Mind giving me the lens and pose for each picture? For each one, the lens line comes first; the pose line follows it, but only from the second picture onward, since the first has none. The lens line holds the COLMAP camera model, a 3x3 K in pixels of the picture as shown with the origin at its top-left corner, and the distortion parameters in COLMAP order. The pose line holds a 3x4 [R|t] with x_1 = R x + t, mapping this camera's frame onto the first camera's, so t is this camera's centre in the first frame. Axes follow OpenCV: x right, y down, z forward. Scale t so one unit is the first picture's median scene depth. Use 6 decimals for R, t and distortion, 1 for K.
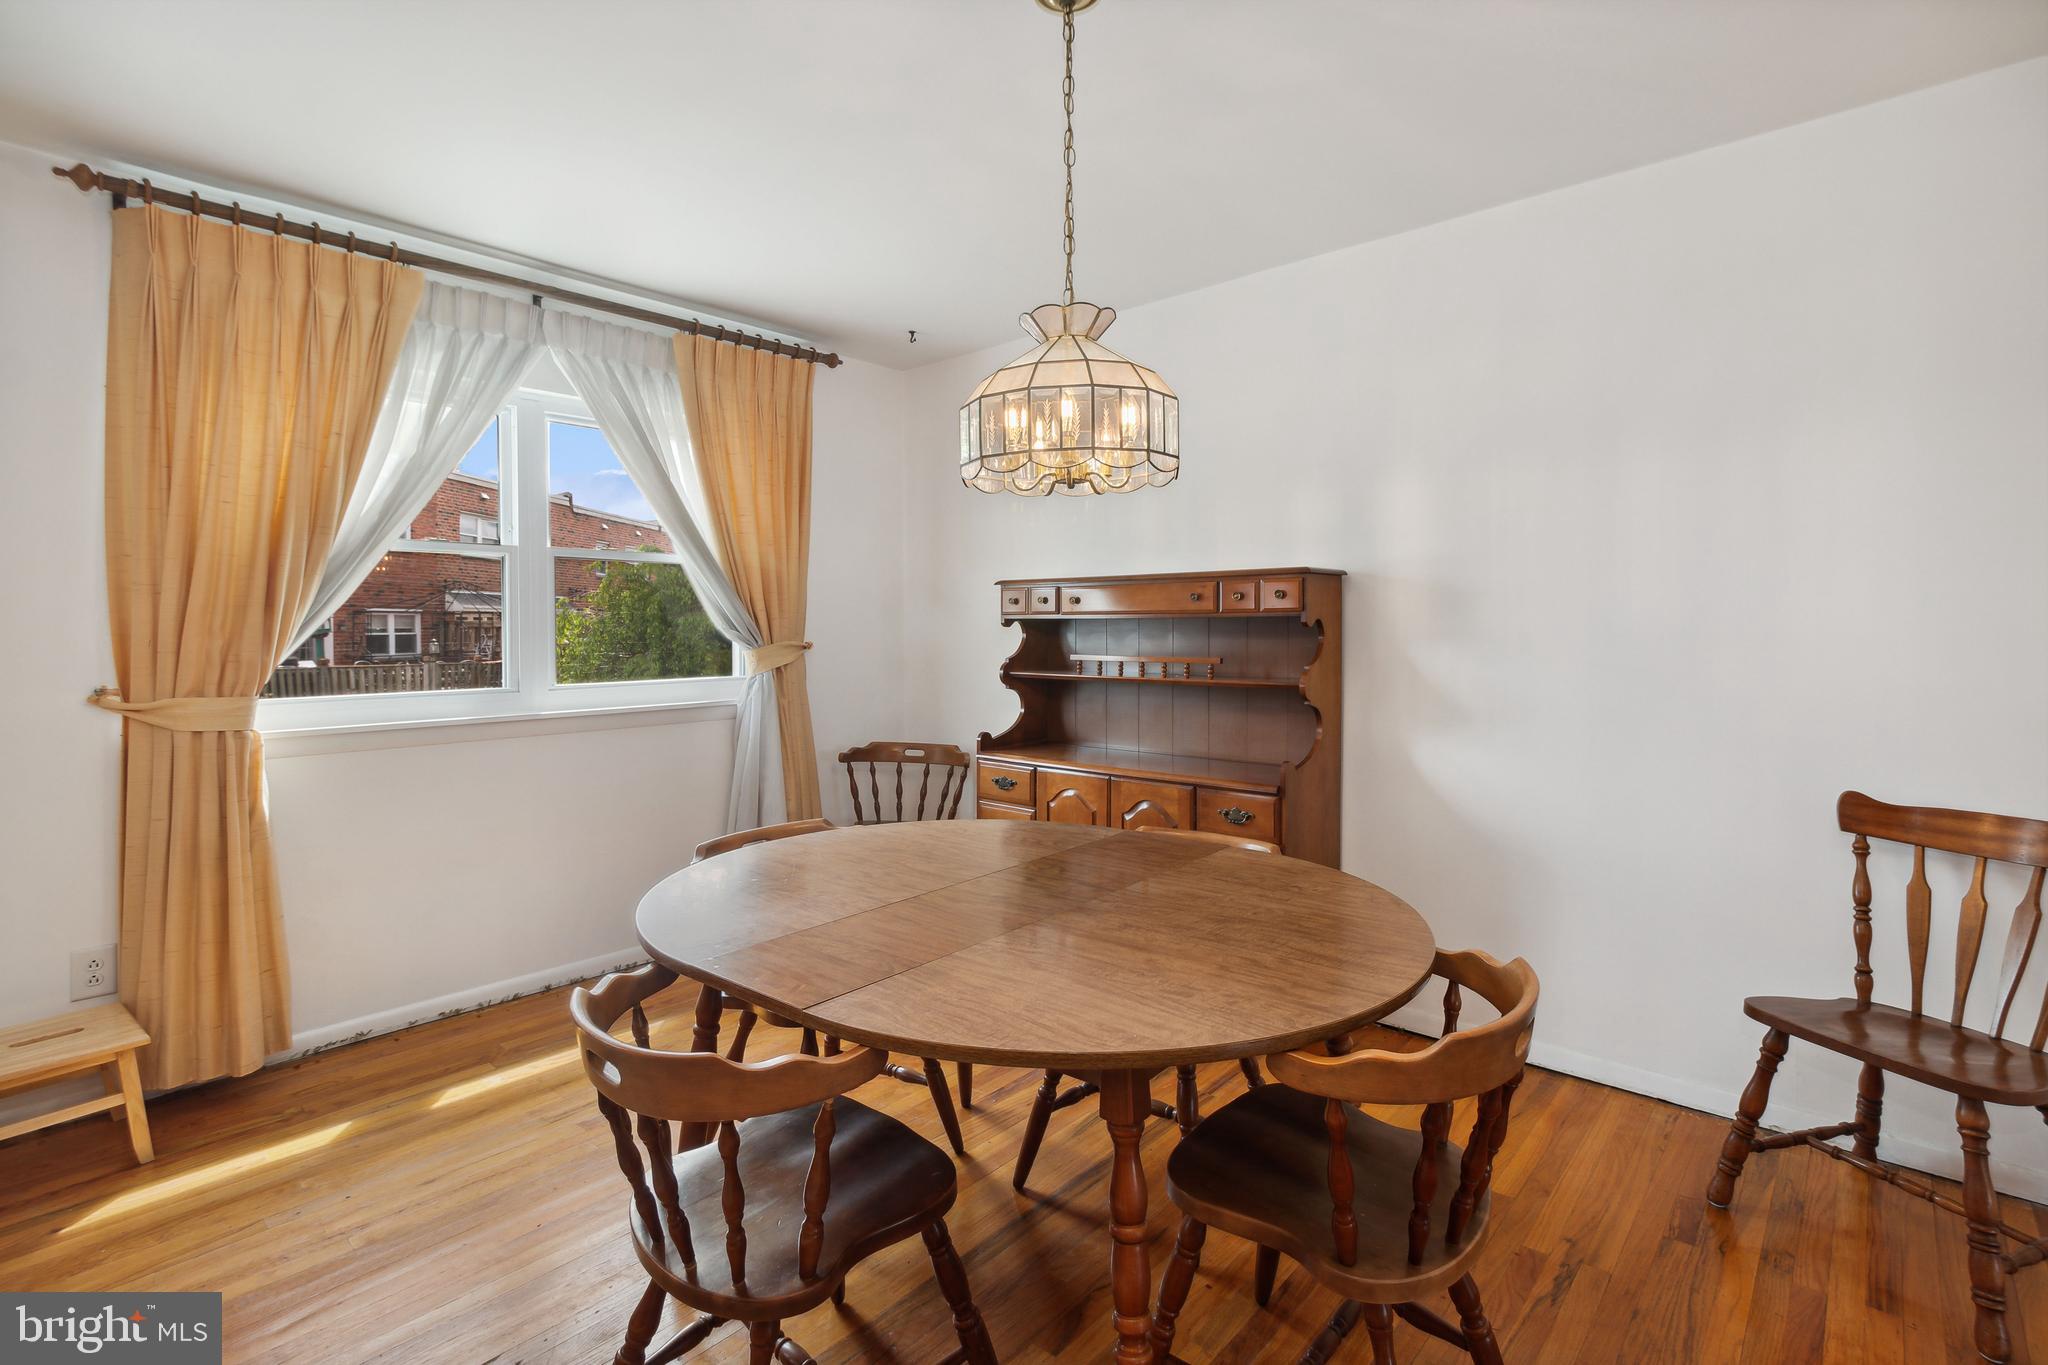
lens RADIAL K [[959.4, 0, 1006.9], [0, 959.4, 631.3], [0, 0, 1]] dist [-0.000581, 0.002671]
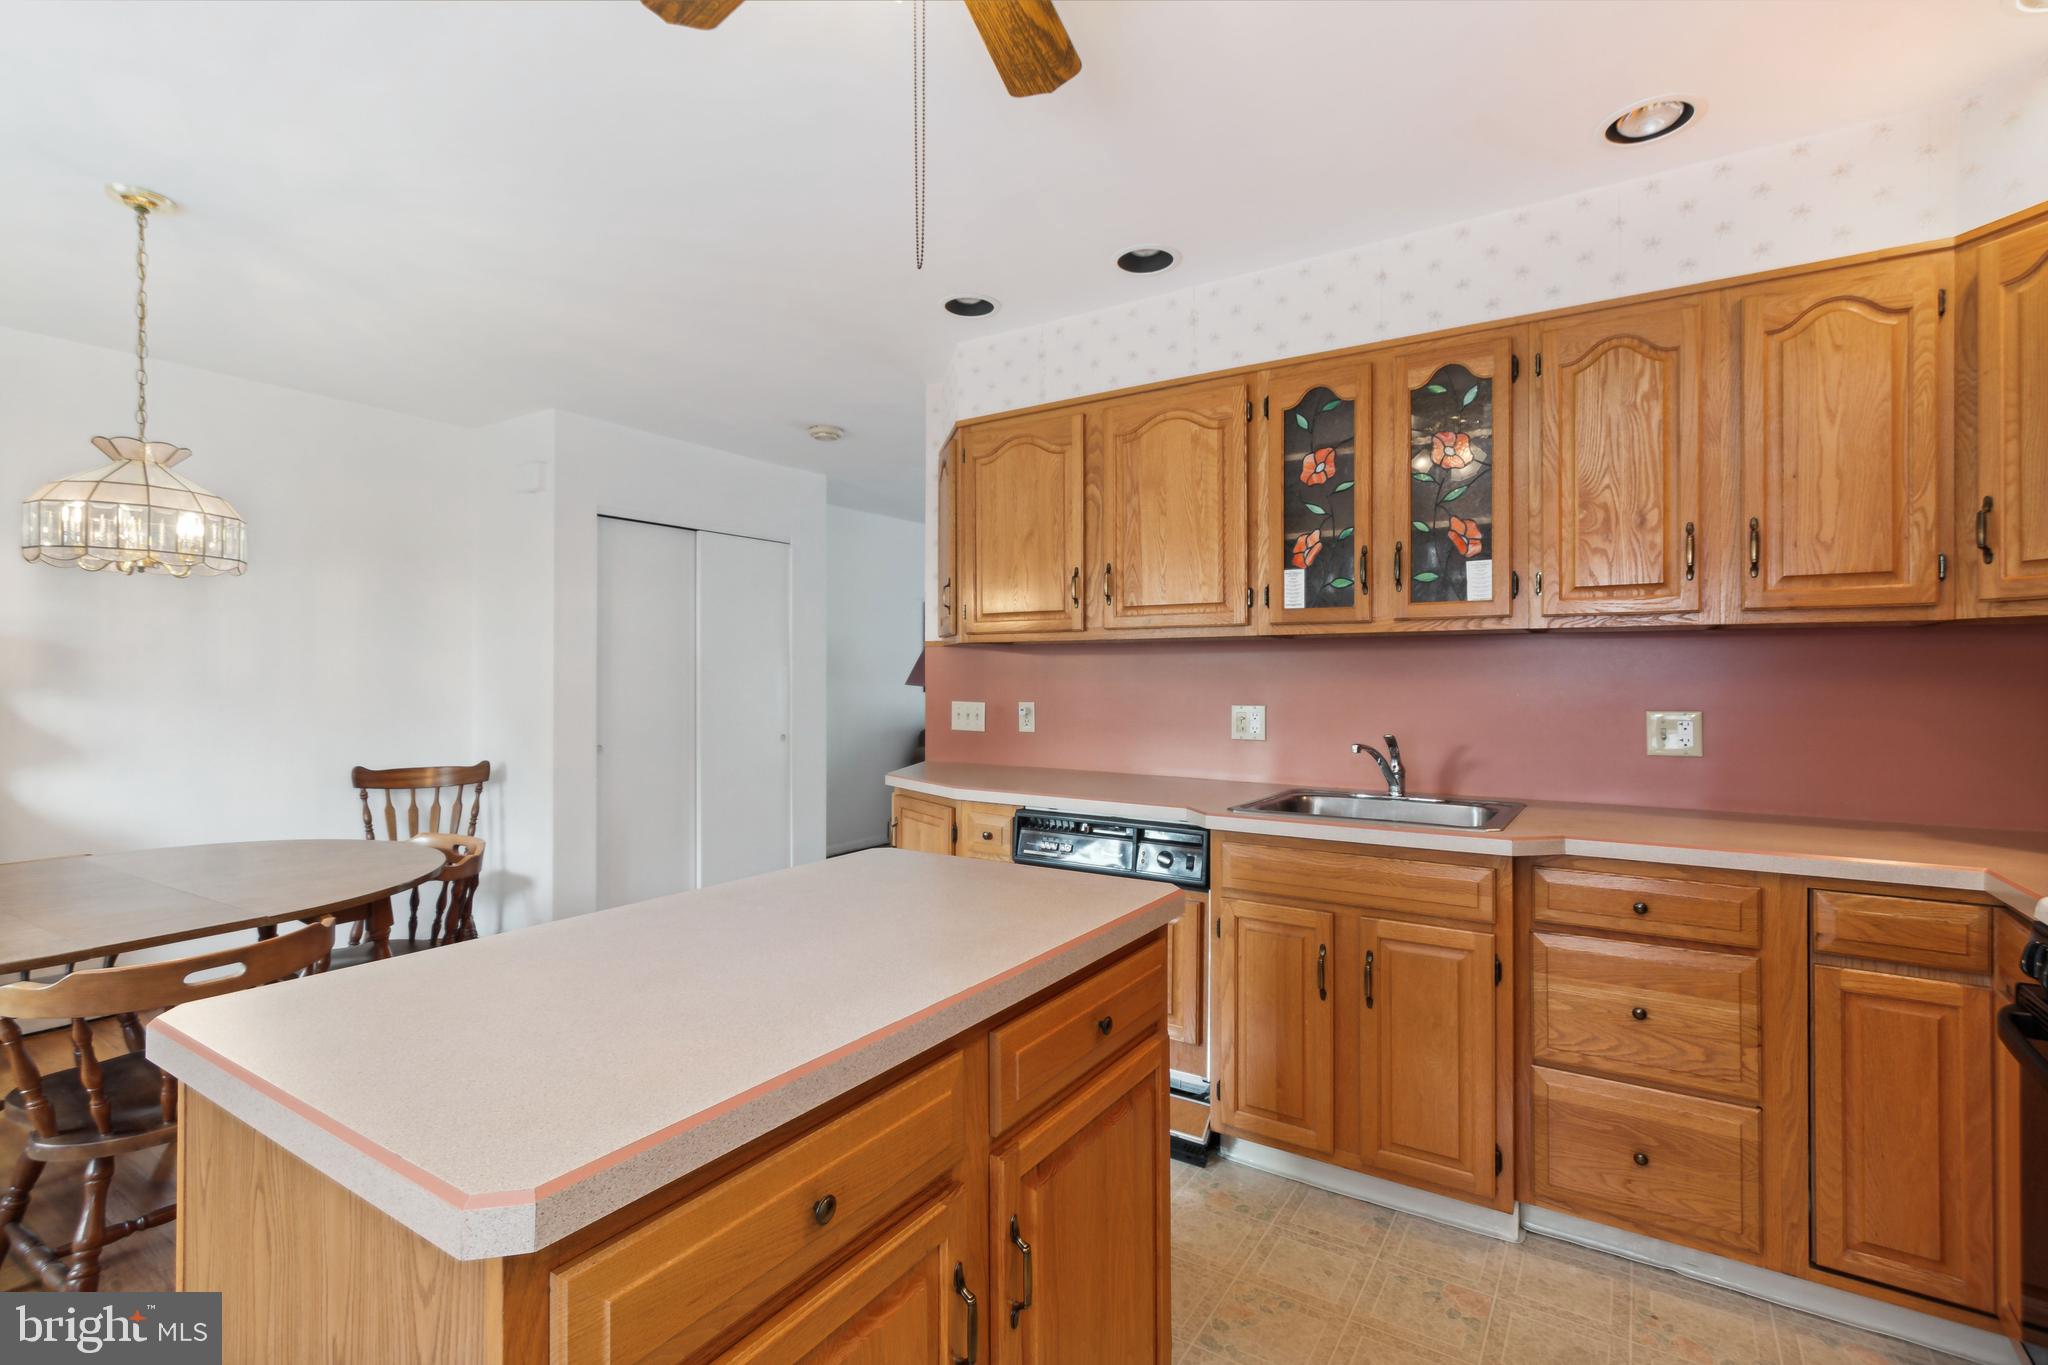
lens RADIAL K [[959.4, 0, 1045.6], [0, 959.4, 665.0], [0, 0, 1]] dist [-0.000581, 0.002671]
pose [[-0.161342, 0.015736, 0.986773, -0.793864], [0.006180, 0.999869, -0.014935, 0.003000], [-0.986879, 0.003689, -0.161418, -0.018277]]
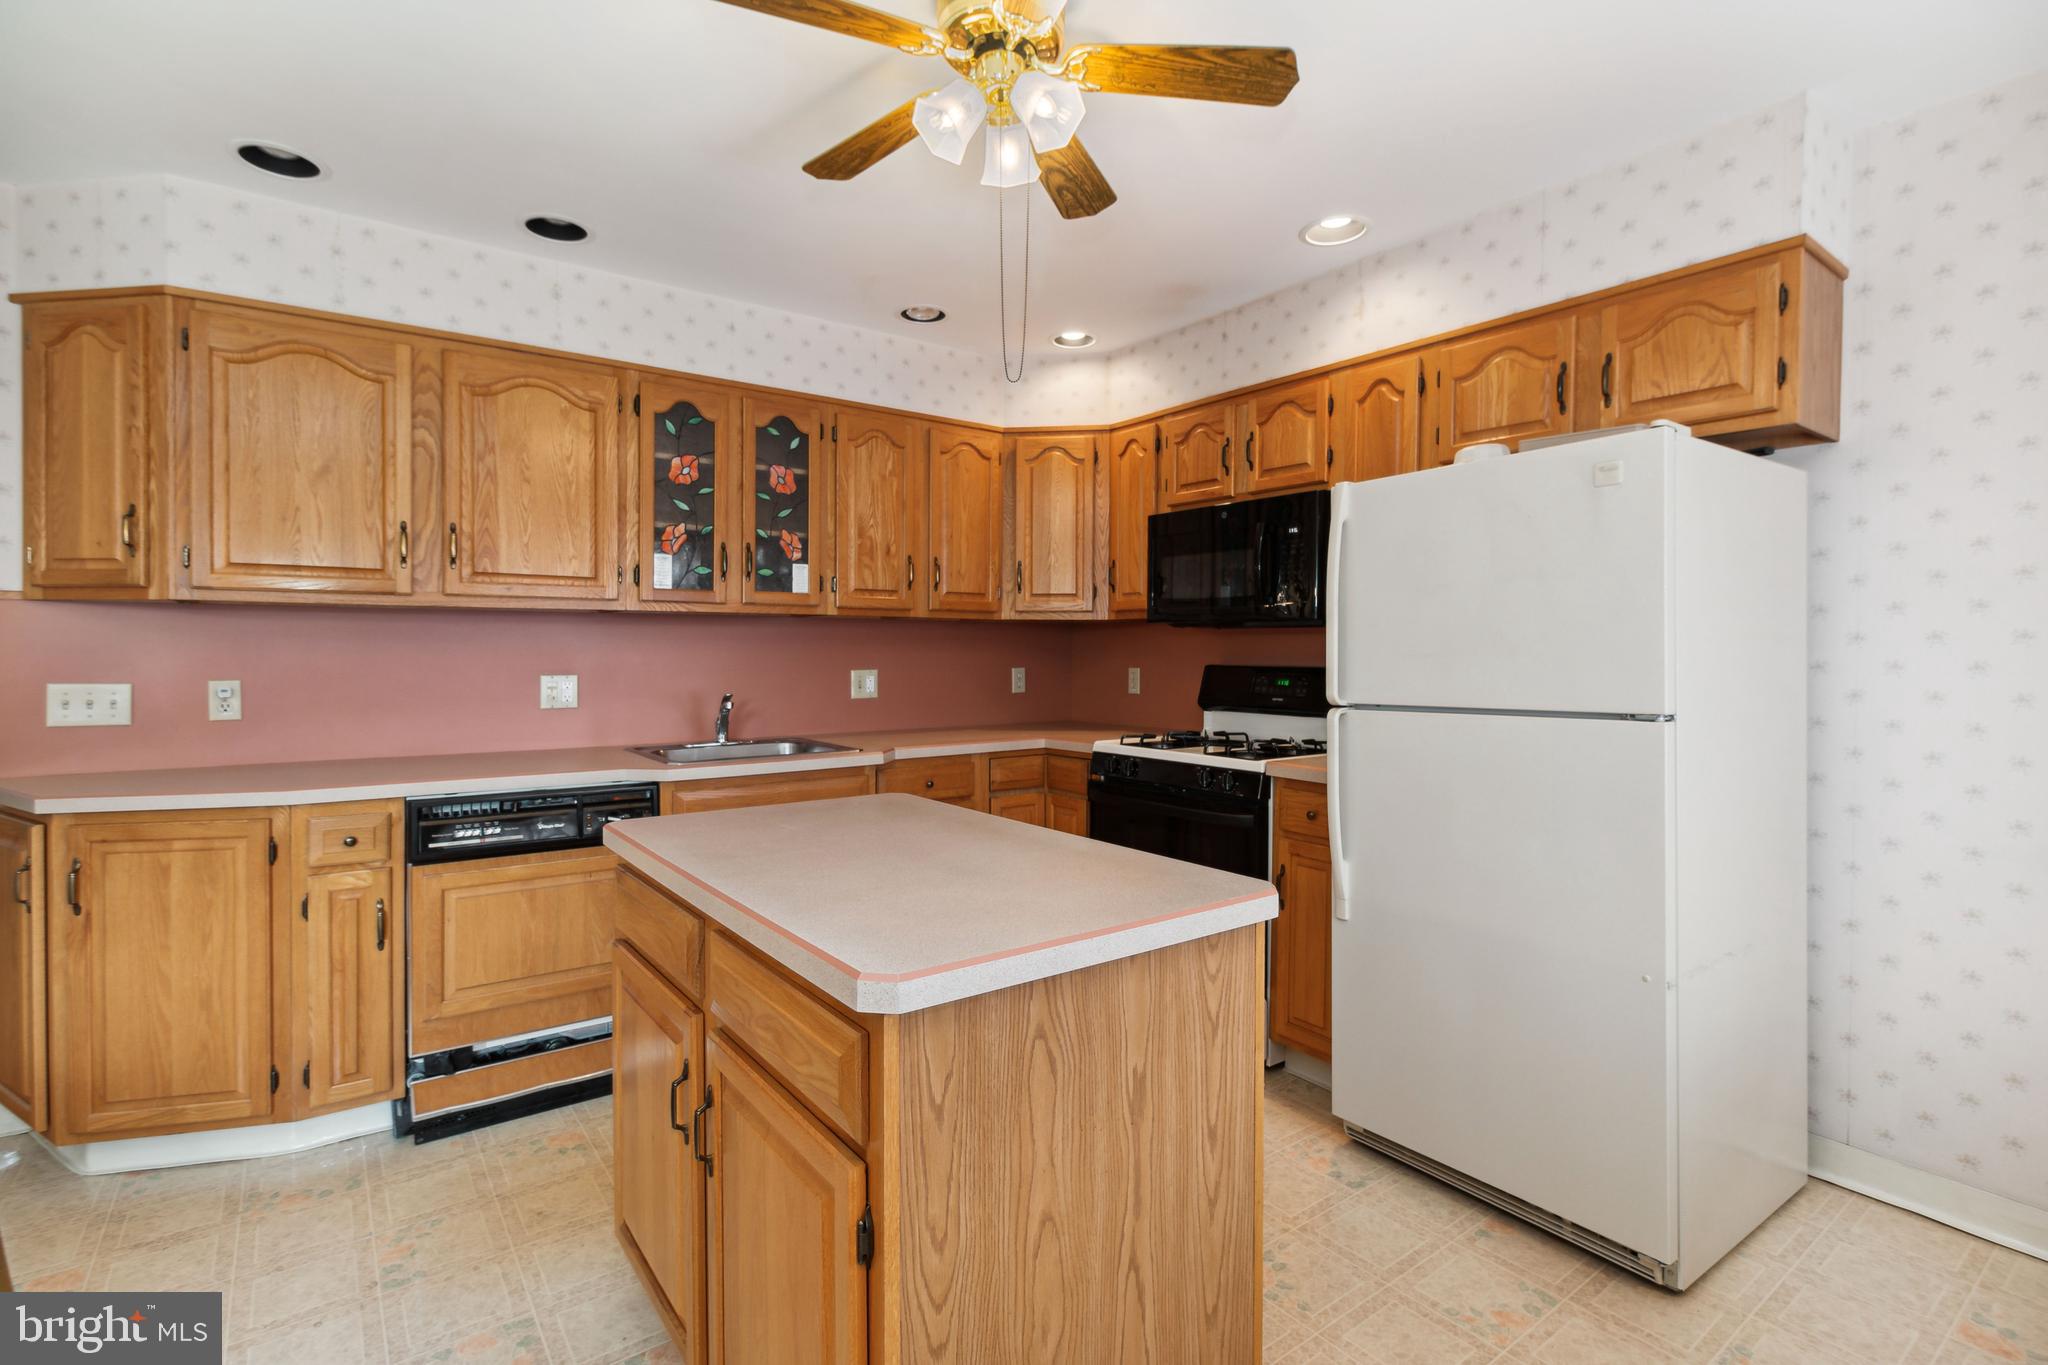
lens RADIAL K [[959.4, 0, 968.1], [0, 959.4, 645.5], [0, 0, 1]] dist [-0.000581, 0.002671]
pose [[-0.977092, 0.003652, 0.212785, -0.509342], [0.003953, 0.999992, 0.000989, 0.000308], [-0.212780, 0.001807, -0.977098, 0.502130]]
